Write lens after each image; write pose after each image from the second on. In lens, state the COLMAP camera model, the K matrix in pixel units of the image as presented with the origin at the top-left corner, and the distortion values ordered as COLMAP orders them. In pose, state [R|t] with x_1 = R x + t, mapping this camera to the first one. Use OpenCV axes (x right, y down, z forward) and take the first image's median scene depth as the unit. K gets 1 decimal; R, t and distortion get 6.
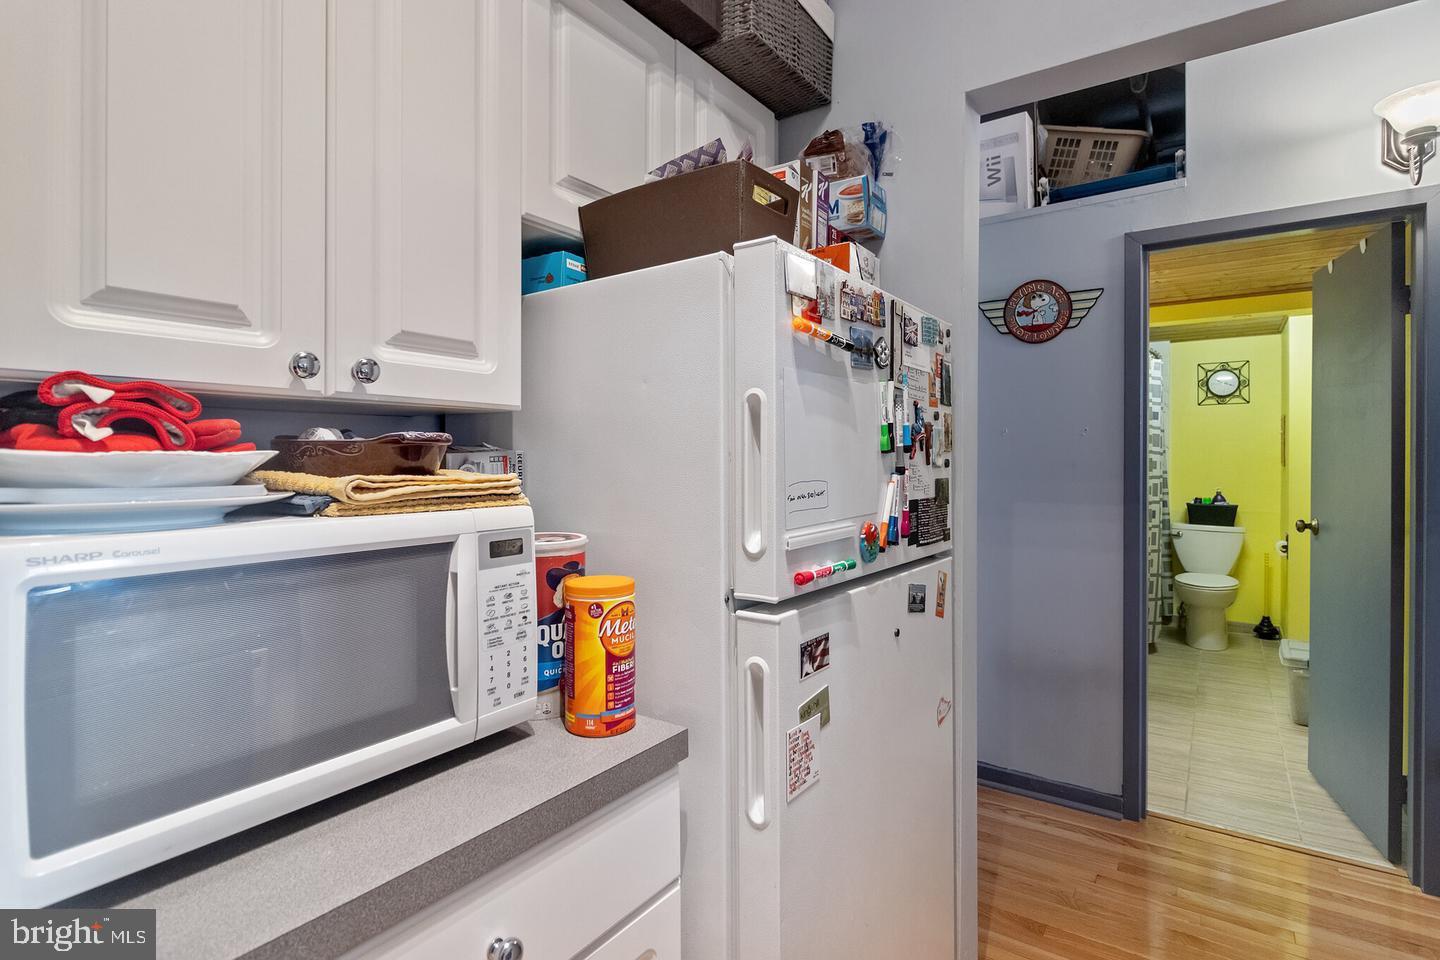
lens RADIAL K [[721.7, 0, 713.4], [0, 721.7, 468.7], [0, 0, 1]] dist [-0.001668, 0.000364]
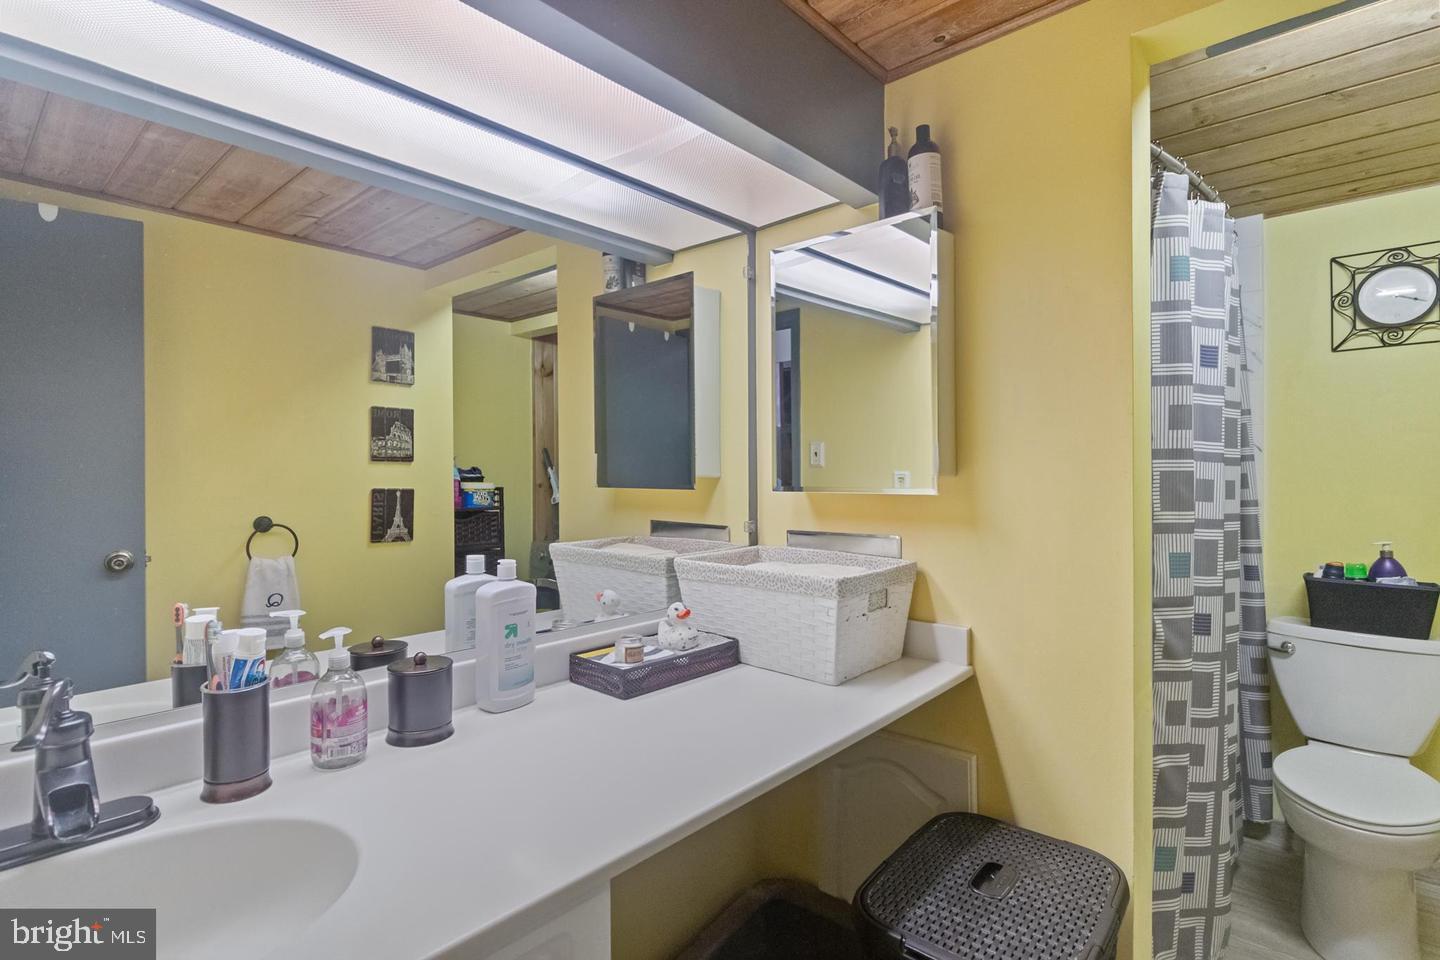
lens RADIAL K [[714.2, 0, 714.6], [0, 714.2, 475.4], [0, 0, 1]] dist [-0.001880, 0.000795]
pose [[0.993360, 0.001100, -0.115046, 0.353063], [-0.002207, 0.999952, -0.009497, -0.007560], [0.115031, 0.009688, 0.993315, 0.532372]]
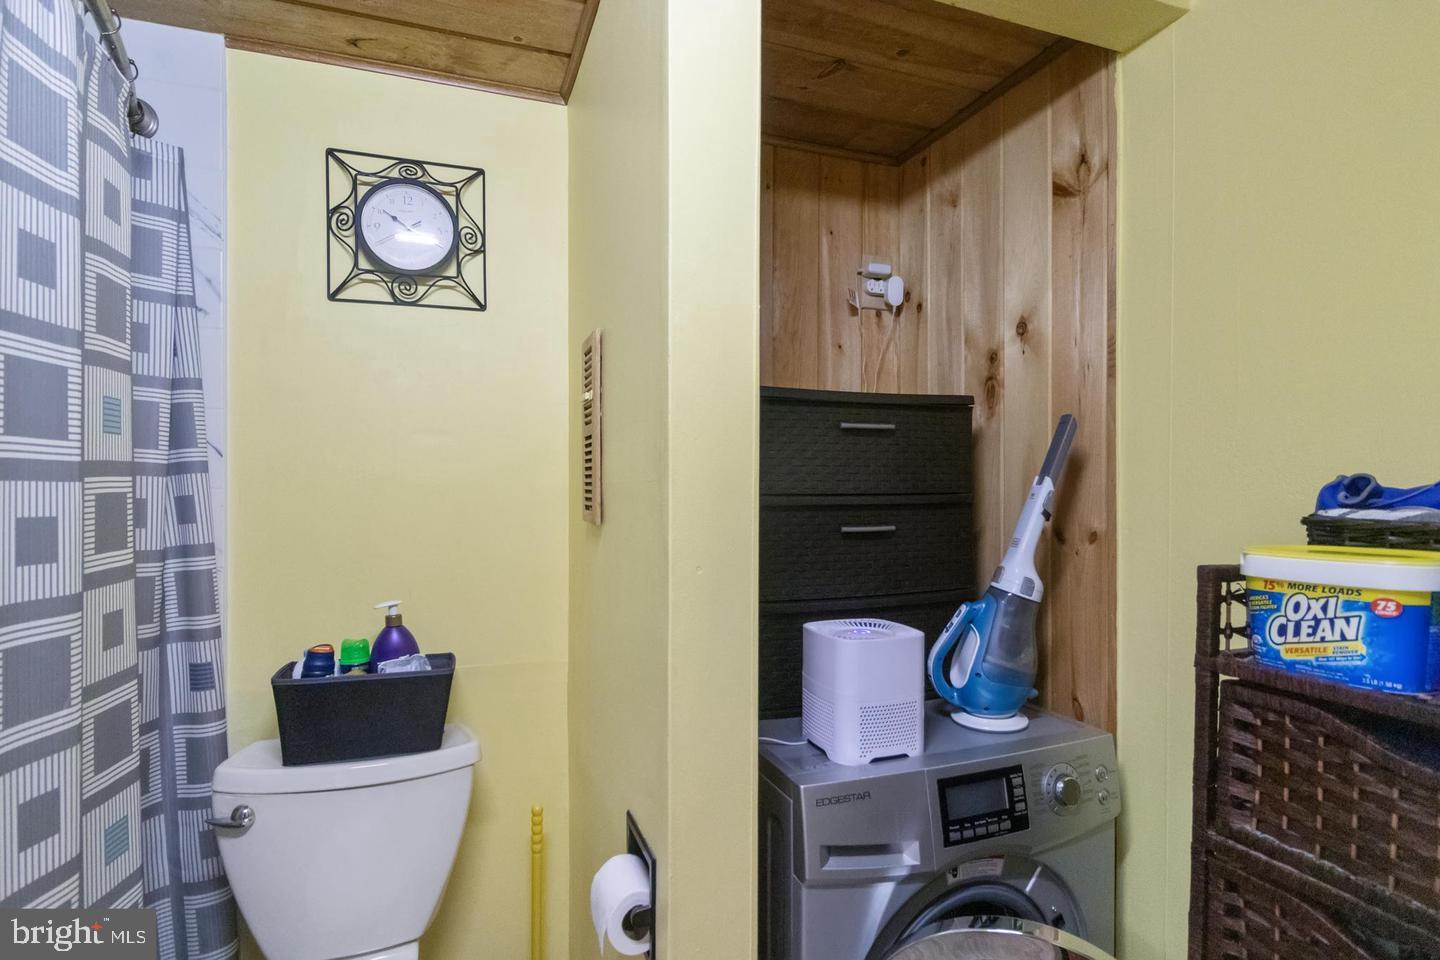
lens RADIAL K [[714.2, 0, 712.5], [0, 714.2, 490.9], [0, 0, 1]] dist [-0.001880, 0.000795]
pose [[0.572427, -0.000879, 0.819955, 0.541246], [0.007856, 0.999959, -0.004413, -0.013144], [-0.819918, 0.008967, 0.572411, 0.736820]]
